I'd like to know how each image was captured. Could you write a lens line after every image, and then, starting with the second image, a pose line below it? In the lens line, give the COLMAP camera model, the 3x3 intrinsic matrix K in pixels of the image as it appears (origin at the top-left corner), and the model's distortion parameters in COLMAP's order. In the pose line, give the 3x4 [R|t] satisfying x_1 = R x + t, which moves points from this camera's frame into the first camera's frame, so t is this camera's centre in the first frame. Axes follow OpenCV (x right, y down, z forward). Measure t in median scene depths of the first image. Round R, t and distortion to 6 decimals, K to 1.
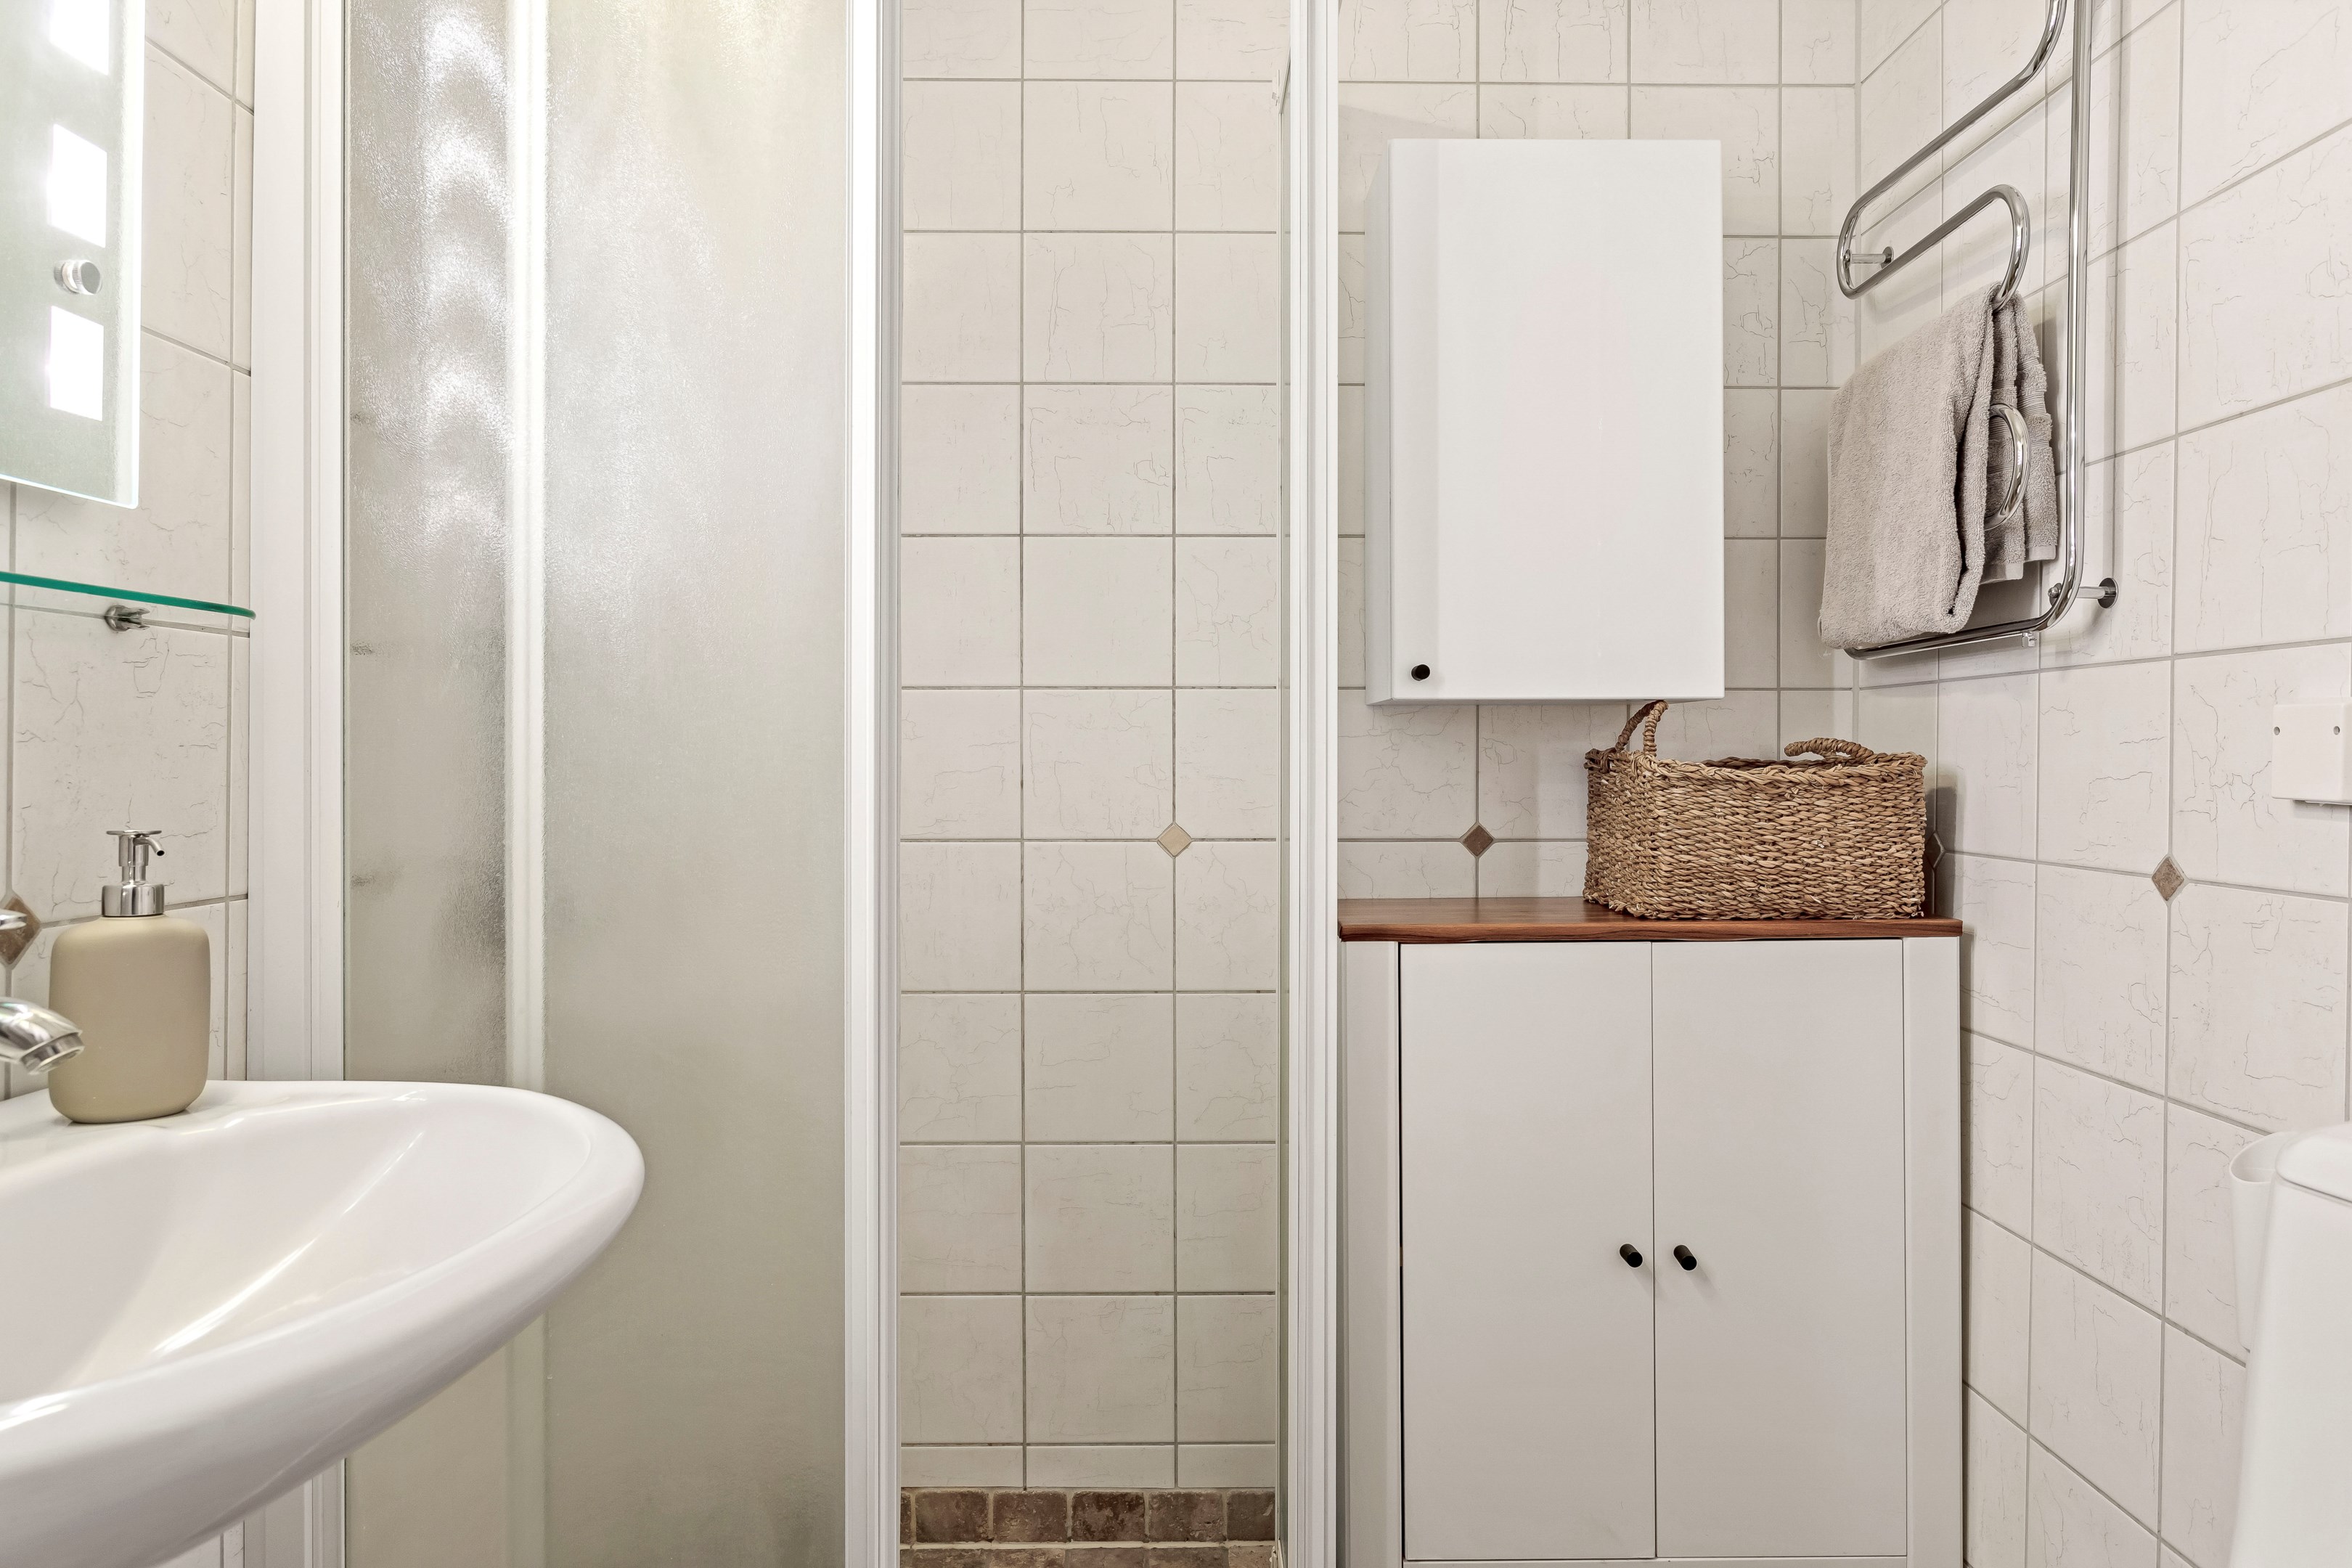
lens RADIAL K [[1453.8, 0, 1179.8], [0, 1453.8, 788.8], [0, 0, 1]] dist [0.000576, 0.002311]
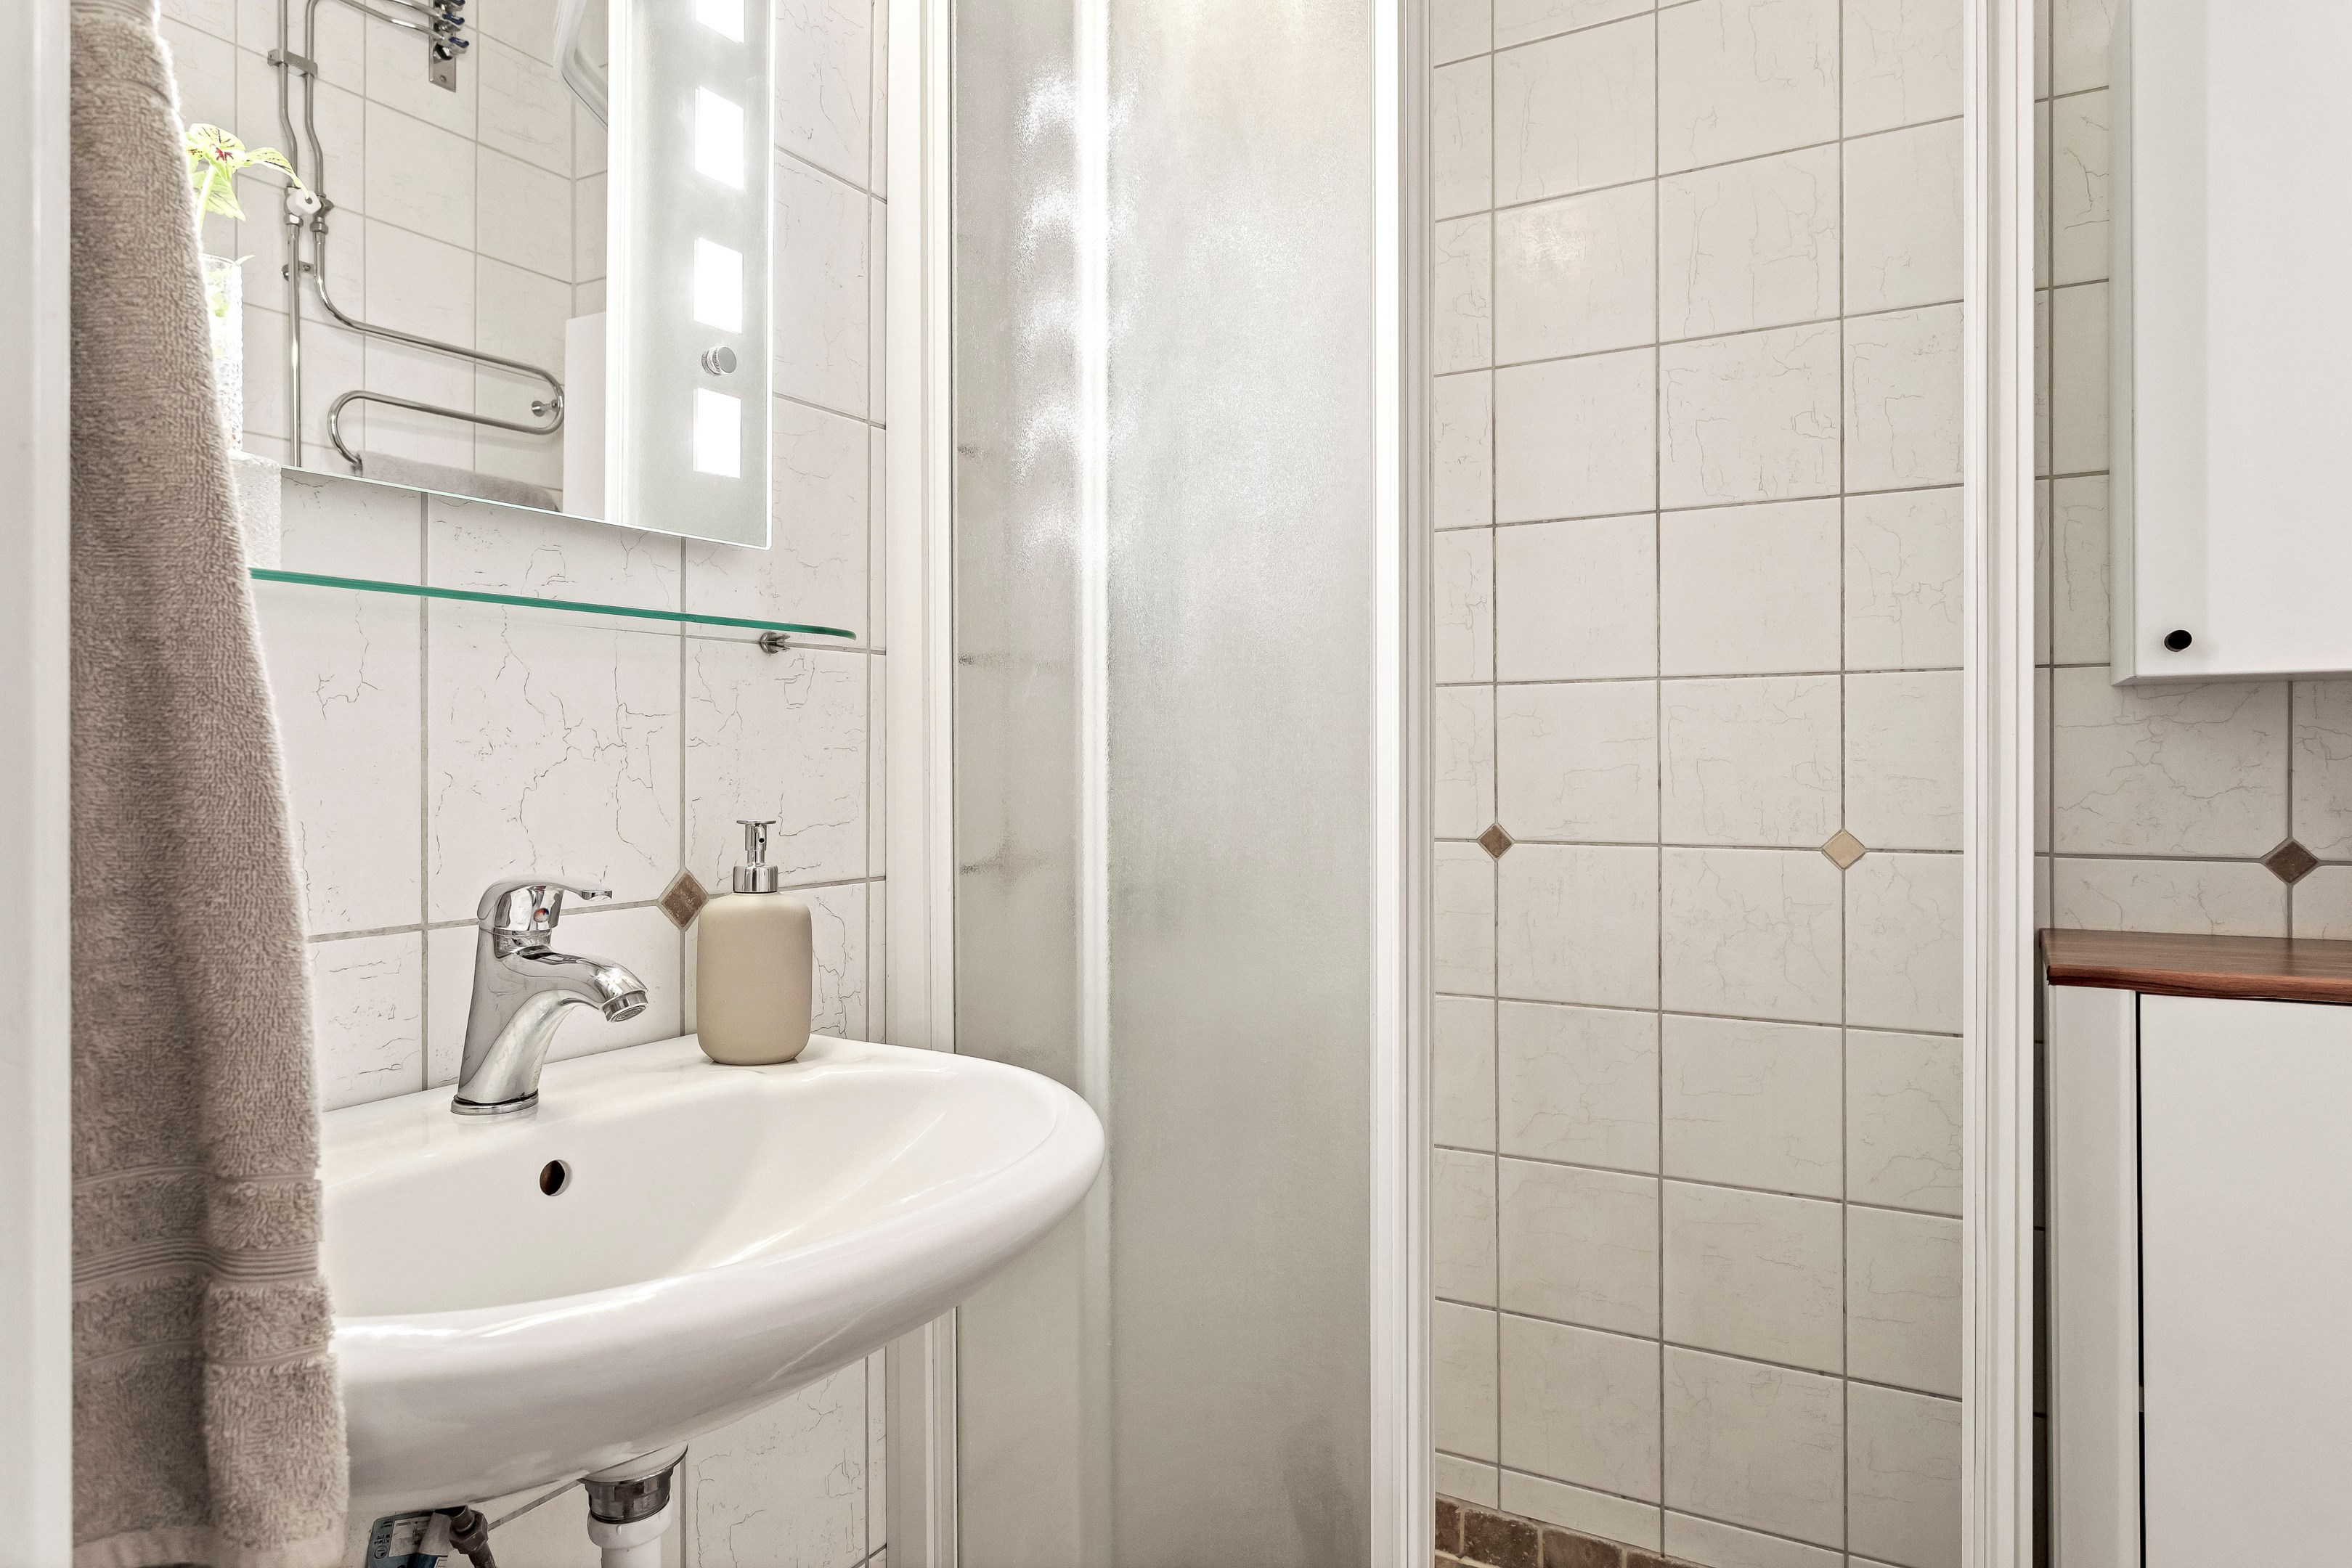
lens RADIAL K [[1406.6, 0, 1176.0], [0, 1406.6, 784.0], [0, 0, 1]] dist [0.001915, 0.002034]
pose [[0.865896, 0.004709, -0.500202, 0.085049], [-0.005473, 0.999985, -0.000060, -0.001692], [0.500195, 0.002789, 0.865909, 0.099111]]
